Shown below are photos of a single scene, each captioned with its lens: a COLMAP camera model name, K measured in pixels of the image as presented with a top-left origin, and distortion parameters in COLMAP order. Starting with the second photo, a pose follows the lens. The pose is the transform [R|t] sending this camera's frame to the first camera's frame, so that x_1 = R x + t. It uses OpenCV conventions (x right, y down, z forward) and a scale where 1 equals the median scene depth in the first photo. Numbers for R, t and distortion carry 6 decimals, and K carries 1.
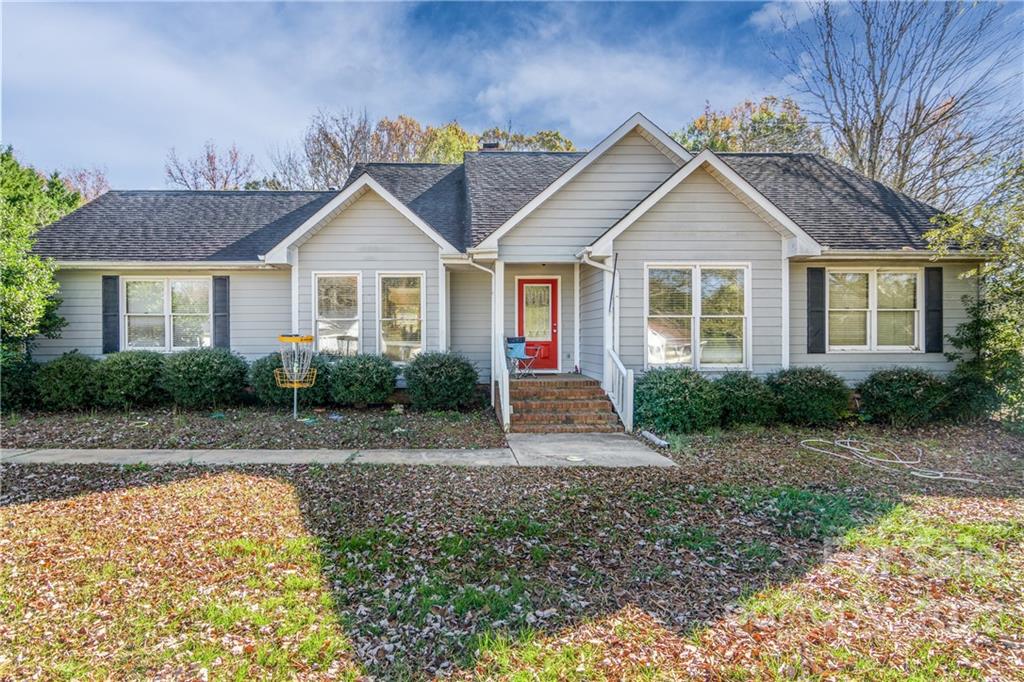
lens RADIAL K [[521.4, 0, 472.1], [0, 521.4, 338.3], [0, 0, 1]] dist [-0.000746, 0.000066]
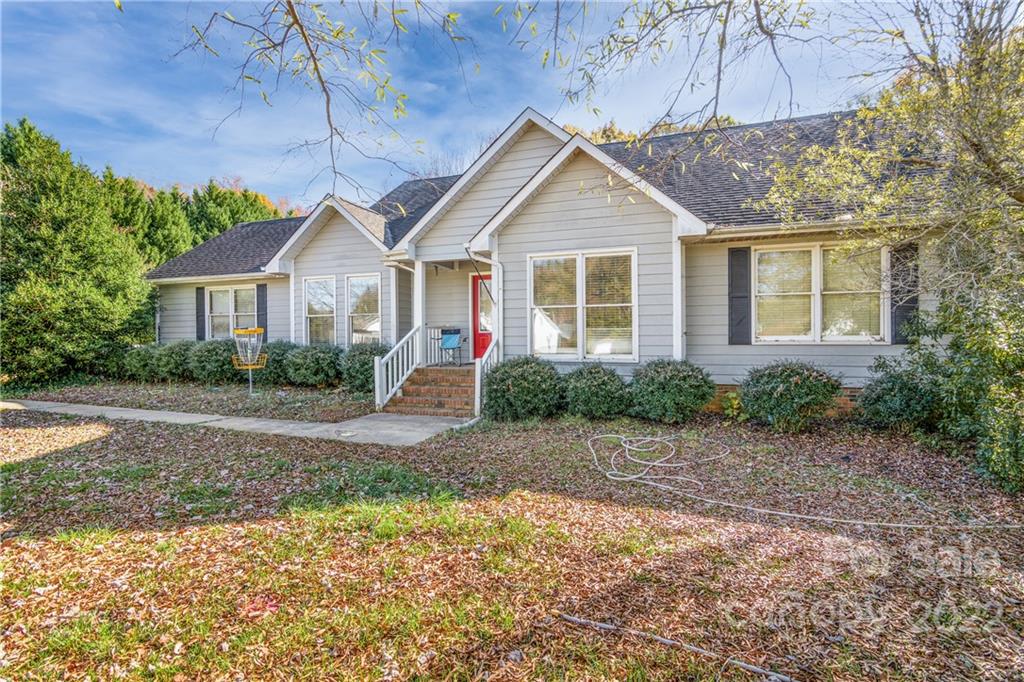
lens RADIAL K [[486.7, 0, 505.9], [0, 486.7, 337.8], [0, 0, 1]] dist [0.001083, 0.000107]
pose [[0.933703, -0.001021, -0.358048, 0.600225], [0.004513, 0.999950, 0.008916, 0.008305], [0.358021, -0.009941, 0.933661, 0.089891]]
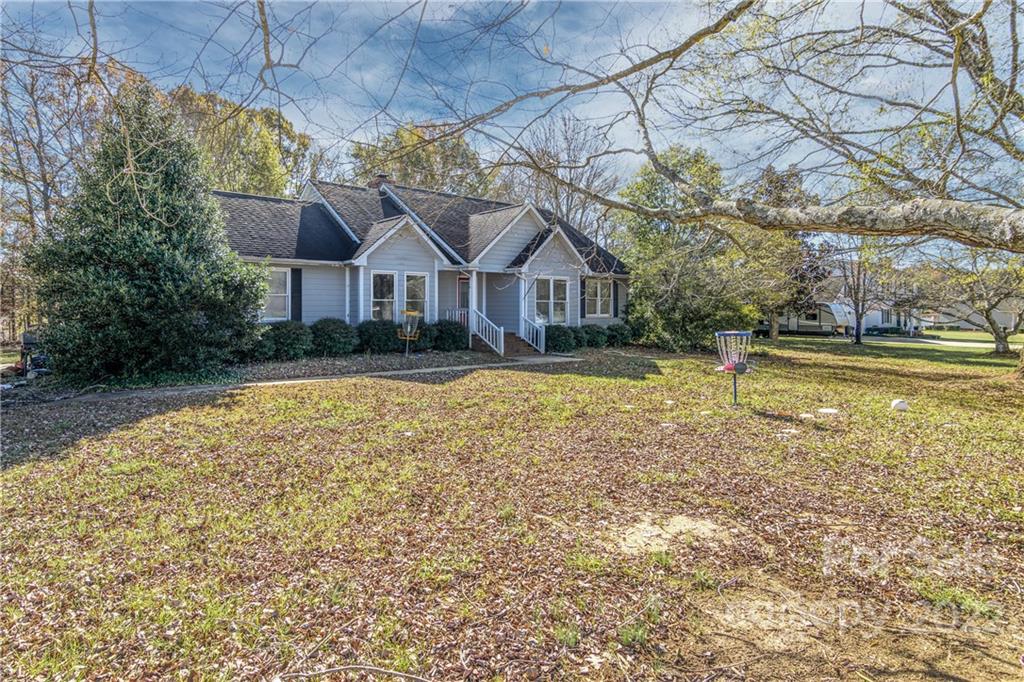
lens RADIAL K [[521.4, 0, 472.1], [0, 521.4, 338.3], [0, 0, 1]] dist [-0.000746, 0.000066]
pose [[0.789214, -0.033849, 0.613185, -1.111878], [0.000454, 0.998512, 0.054536, -0.006736], [-0.614119, -0.042762, 0.788054, -0.486010]]
